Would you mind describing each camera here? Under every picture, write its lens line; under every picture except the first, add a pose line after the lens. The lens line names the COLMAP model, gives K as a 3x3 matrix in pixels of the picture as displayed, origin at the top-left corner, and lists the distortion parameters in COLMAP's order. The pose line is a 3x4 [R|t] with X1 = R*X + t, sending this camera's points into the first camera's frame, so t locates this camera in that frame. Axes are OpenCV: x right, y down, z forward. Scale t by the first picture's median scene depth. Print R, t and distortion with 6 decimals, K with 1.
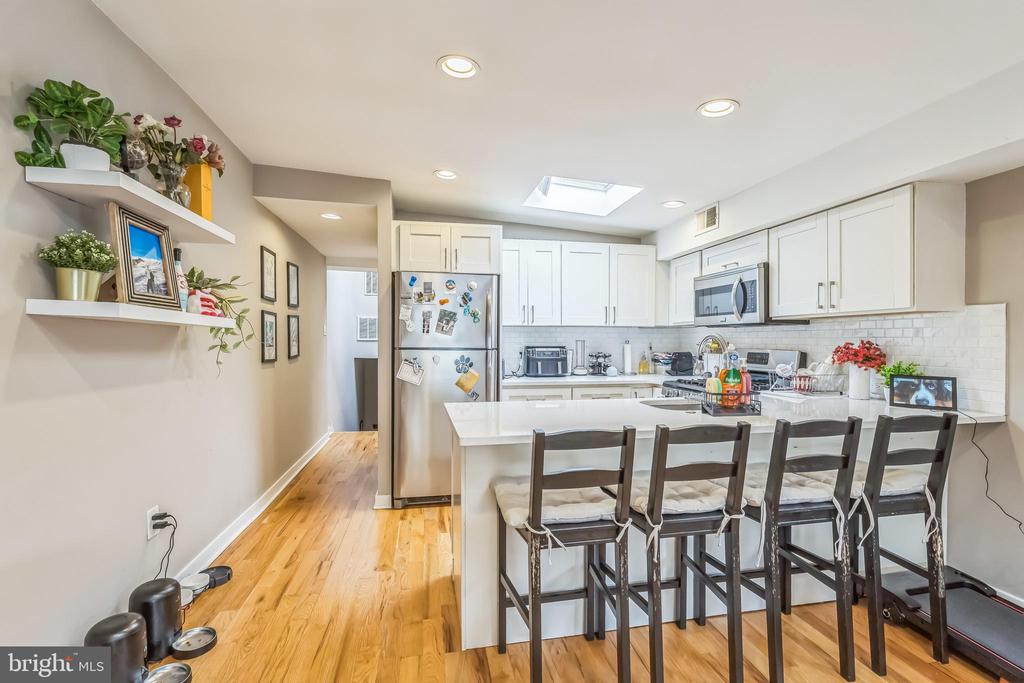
lens RADIAL K [[461.5, 0, 512.0], [0, 461.5, 341.5], [0, 0, 1]] dist [-0.000221, -0.000614]
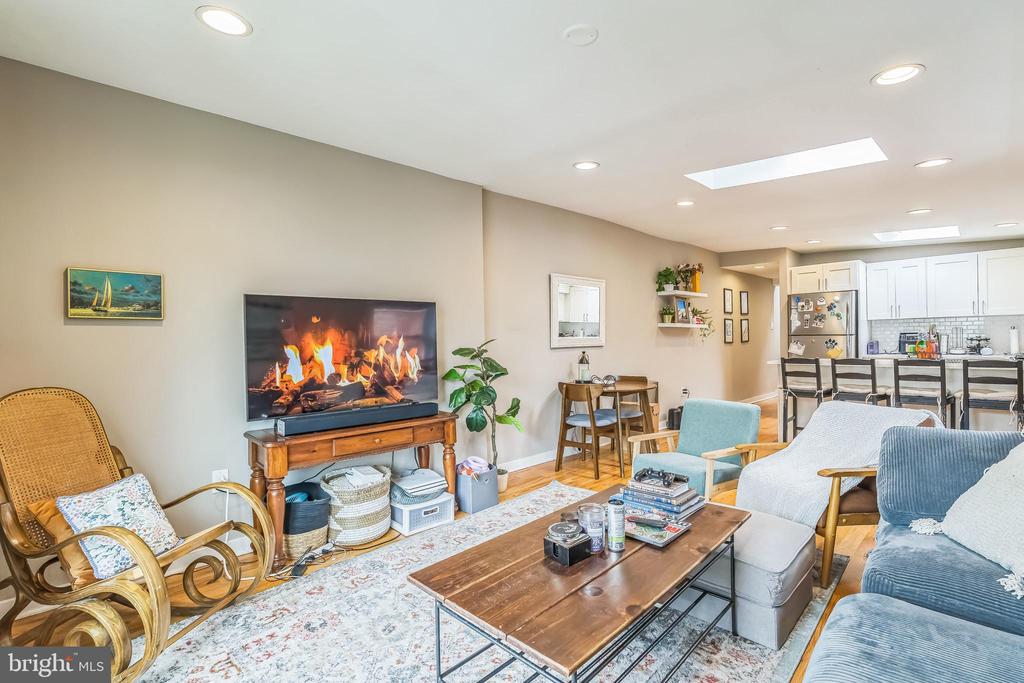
lens RADIAL K [[475.5, 0, 512.0], [0, 475.5, 341.5], [0, 0, 1]] dist [0.000028, -0.000227]
pose [[0.546429, -0.006956, -0.837477, 0.753224], [0.016131, 0.999867, 0.002221, 0.017205], [0.837350, -0.014723, 0.546469, -1.013052]]
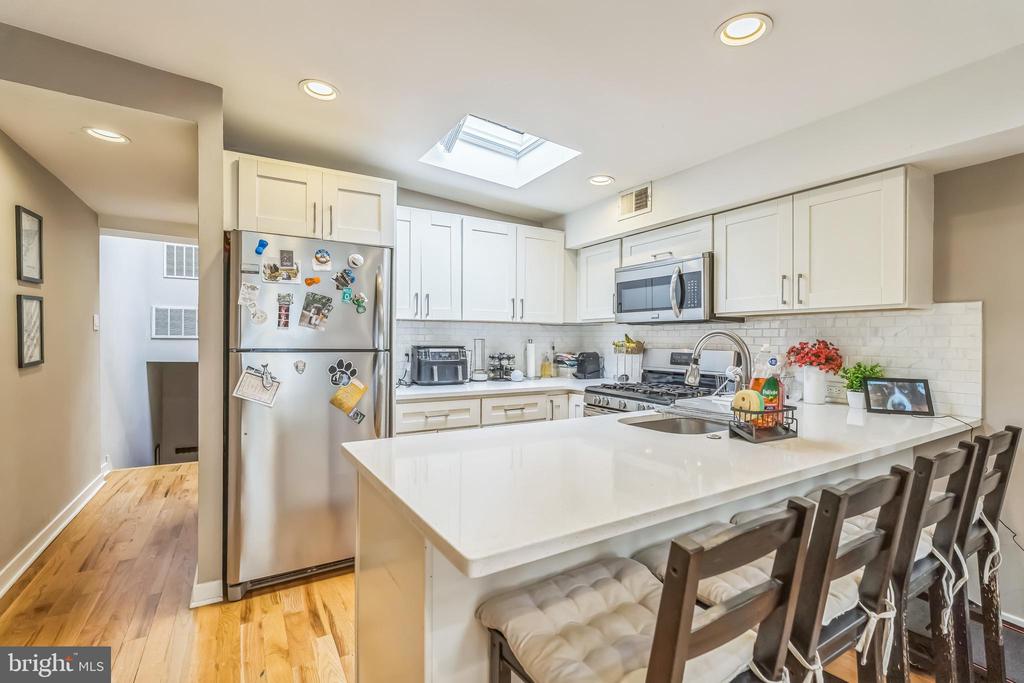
lens RADIAL K [[461.5, 0, 512.0], [0, 461.5, 341.5], [0, 0, 1]] dist [-0.000221, -0.000614]
pose [[0.941152, 0.002163, 0.337977, -0.099527], [-0.002866, 0.999995, 0.001580, 0.000905], [-0.337971, -0.002455, 0.941153, 0.260994]]
